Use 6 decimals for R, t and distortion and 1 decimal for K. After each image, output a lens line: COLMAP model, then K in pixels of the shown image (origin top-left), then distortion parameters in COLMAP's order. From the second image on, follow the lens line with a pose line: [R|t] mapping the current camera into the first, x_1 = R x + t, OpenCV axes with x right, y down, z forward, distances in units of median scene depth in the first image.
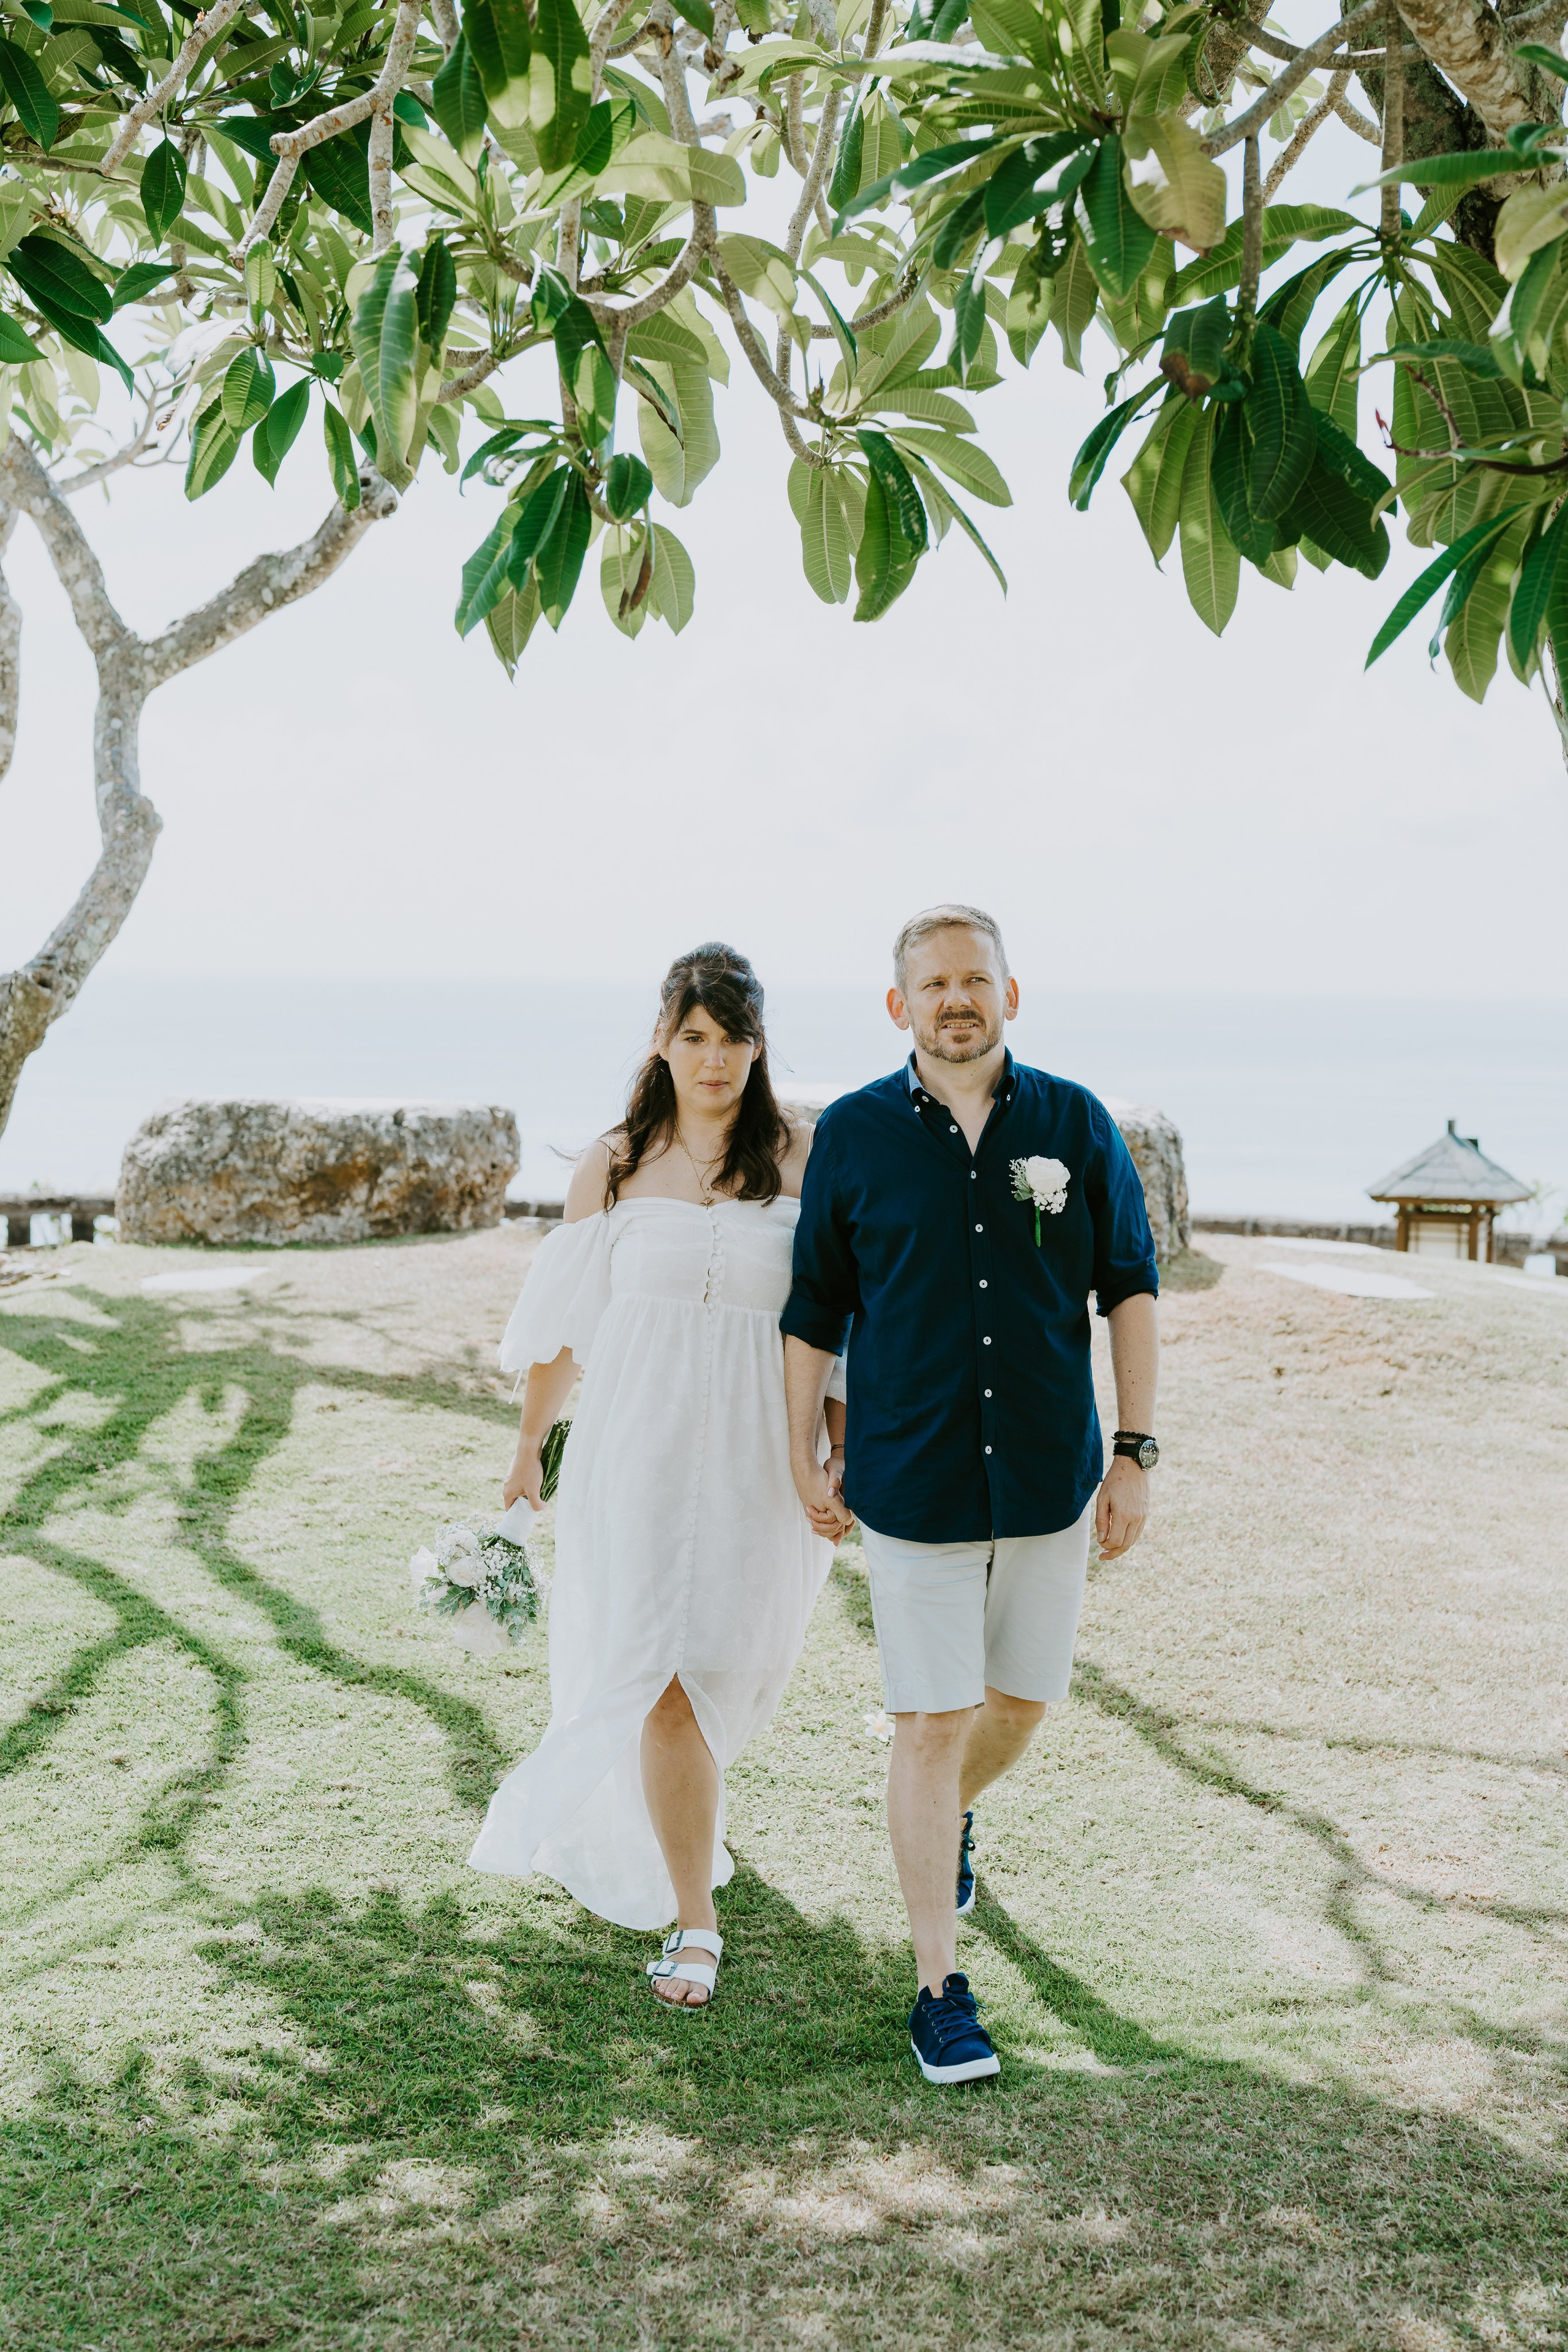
lens RADIAL K [[3487.8, 0, 784.0], [0, 3487.8, 1176.0], [0, 0, 1]] dist [0.029949, 0.207477]
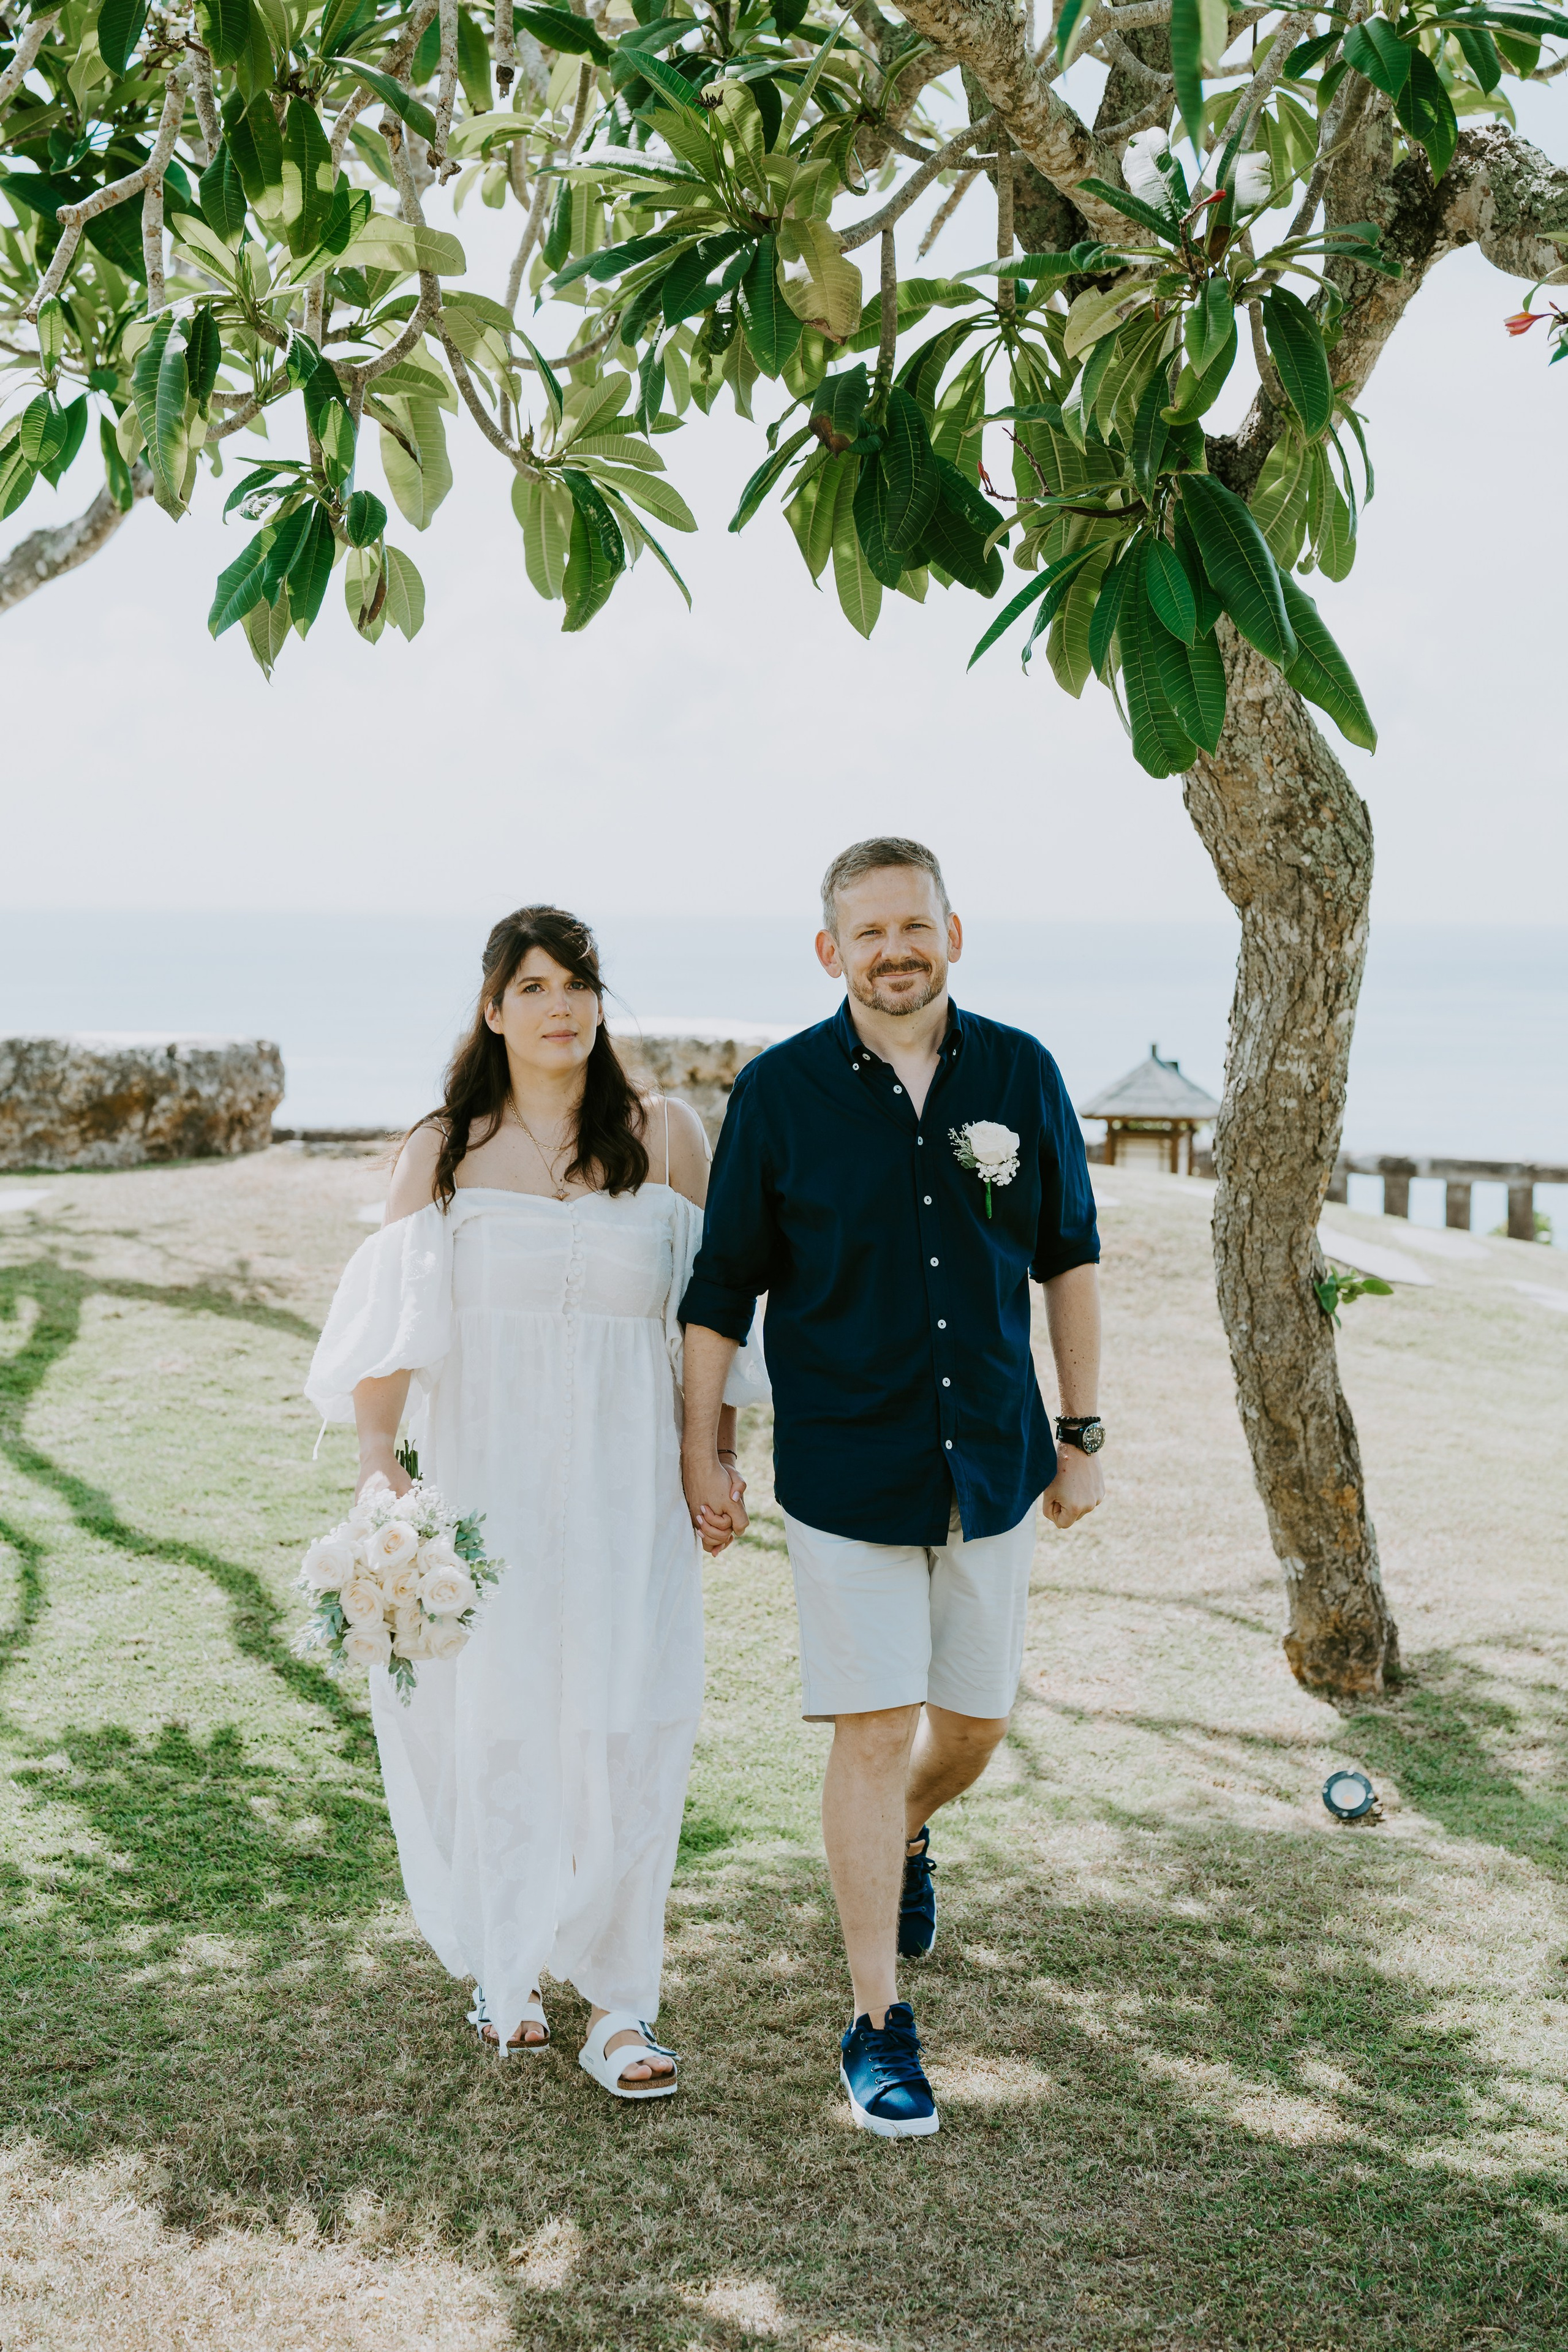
lens RADIAL K [[3383.7, 0, 790.5], [0, 3383.7, 1210.9], [0, 0, 1]] dist [0.029329, -0.108437]
pose [[0.997315, -0.012268, 0.072195, 0.007951], [0.009935, 0.999419, 0.032590, 0.000969], [-0.072553, -0.031785, 0.996858, -0.107824]]
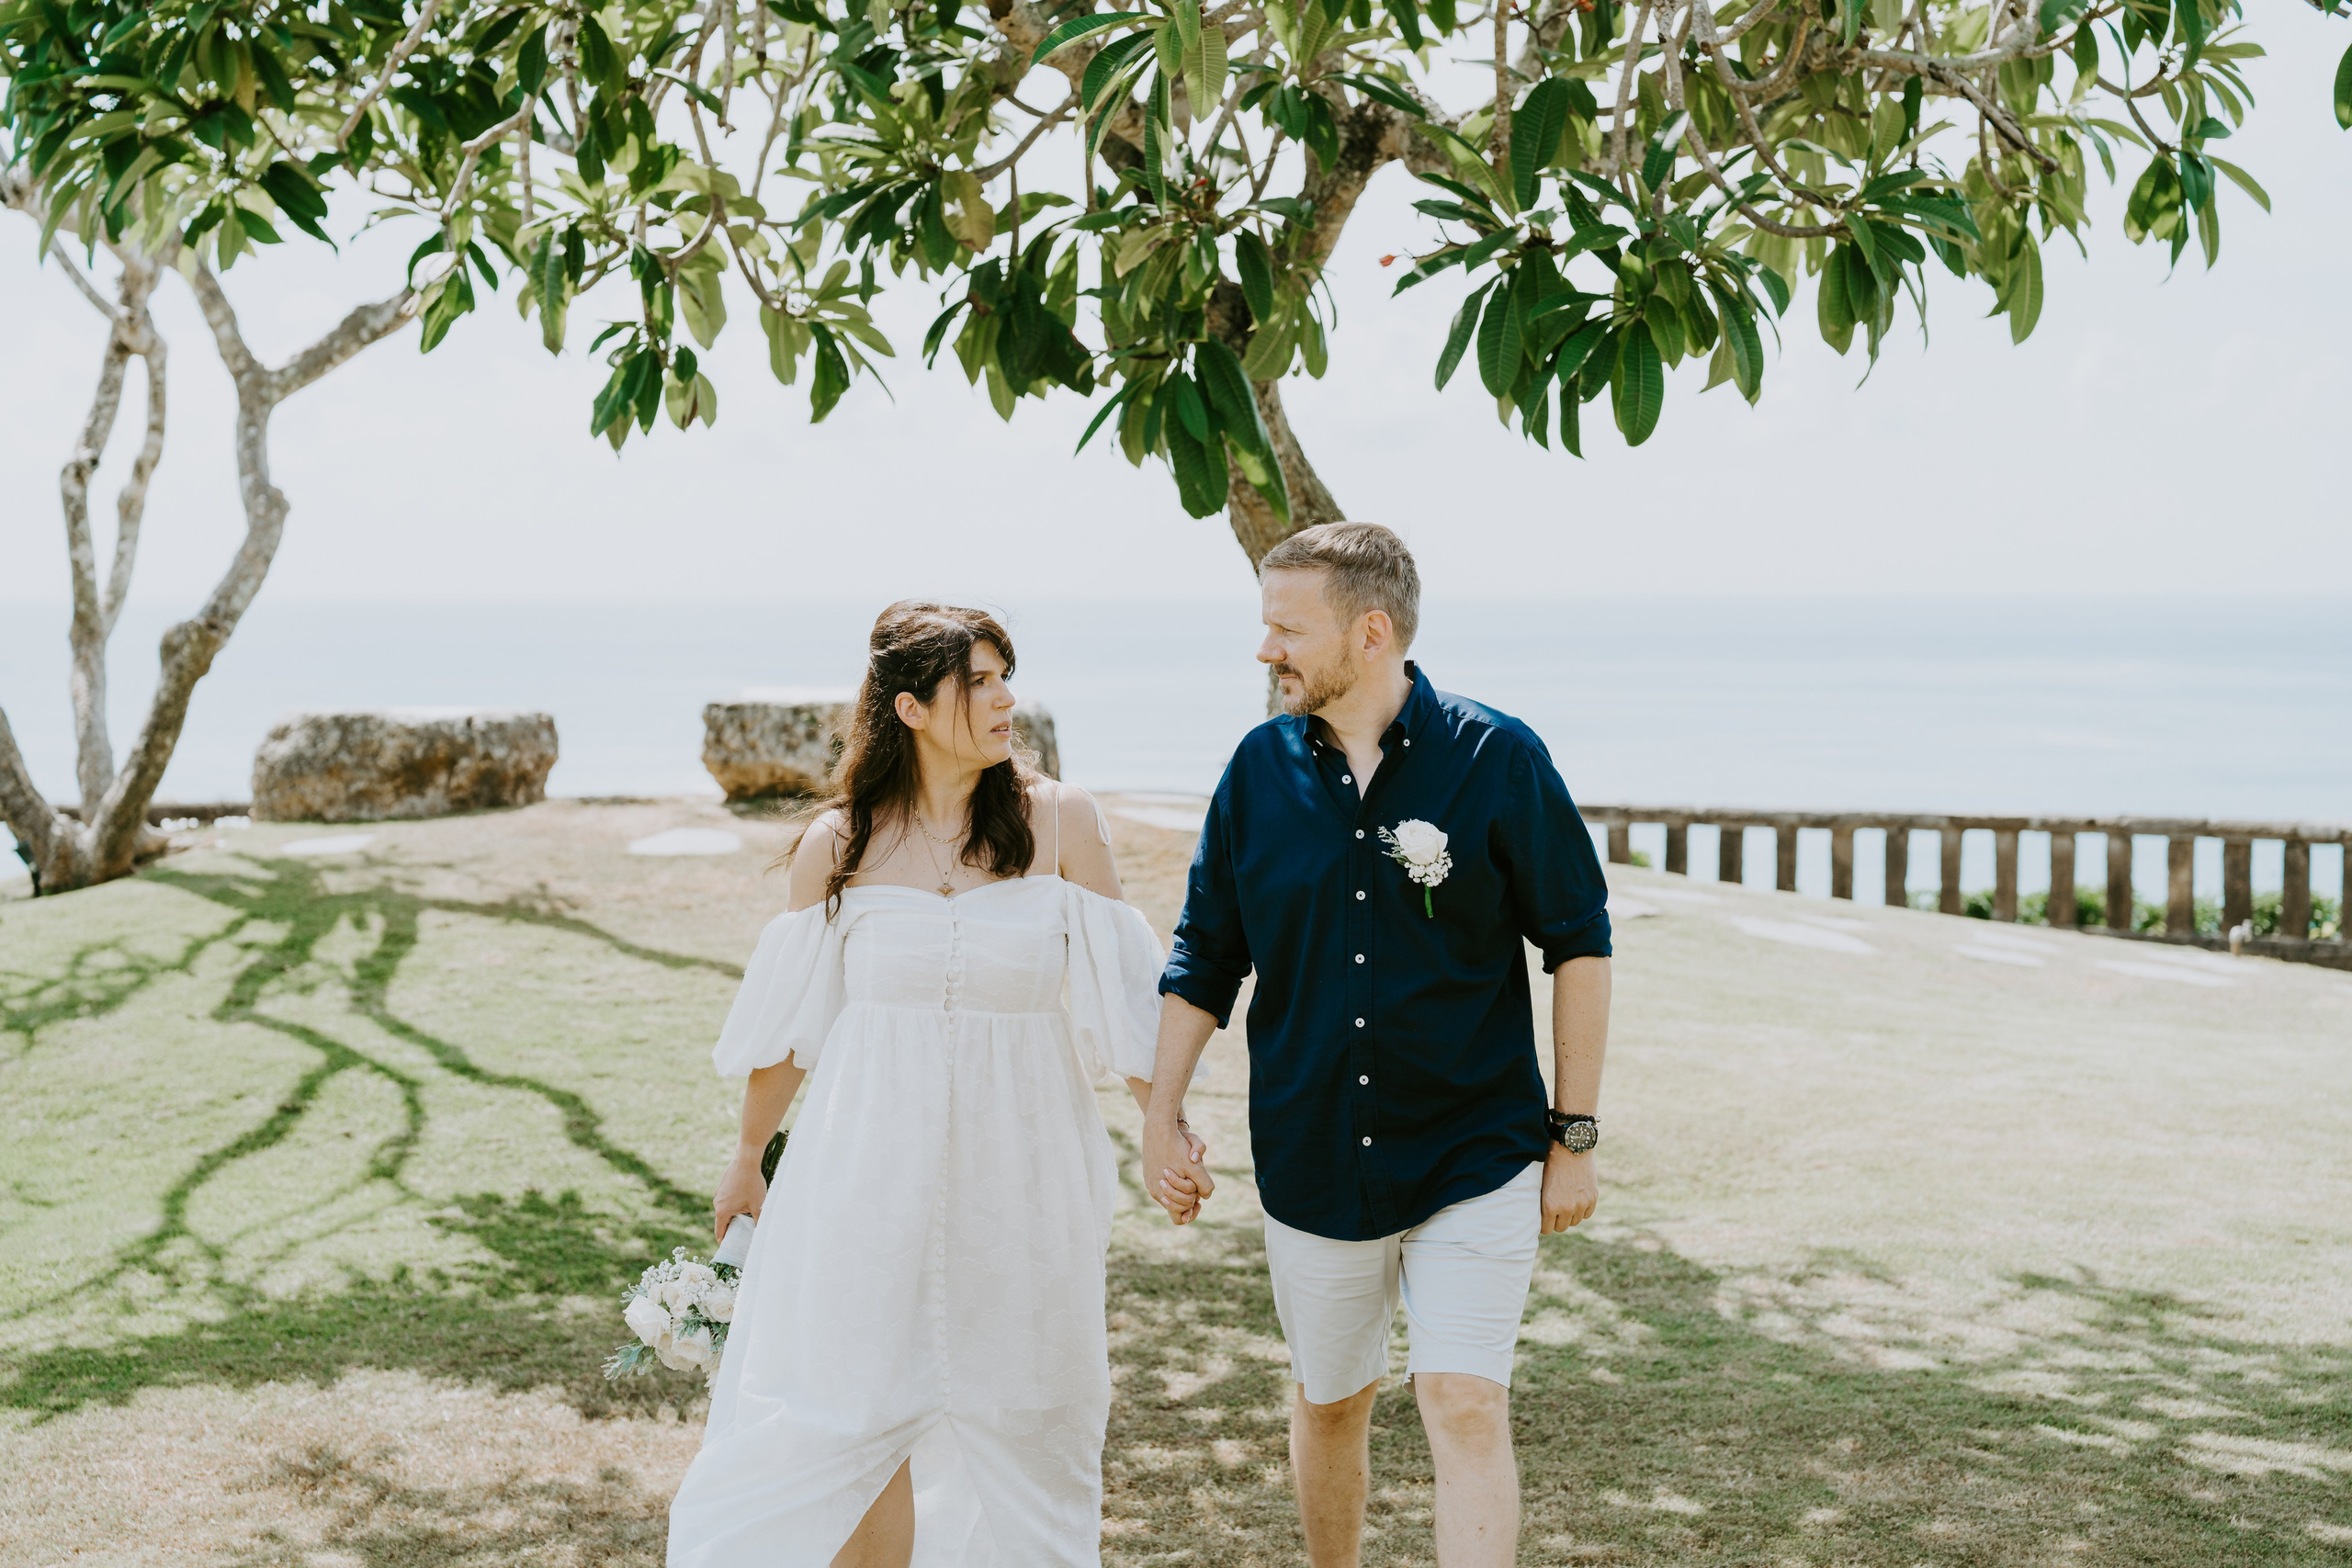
lens RADIAL K [[3383.4, 0, 1069.8], [0, 3383.4, 778.6], [0, 0, 1]] dist [0.029329, -0.108437]
pose [[0.995079, -0.026634, 0.095441, -0.011456], [0.026821, 0.999640, -0.000678, 0.020772], [-0.095388, 0.003234, 0.995435, -0.524635]]
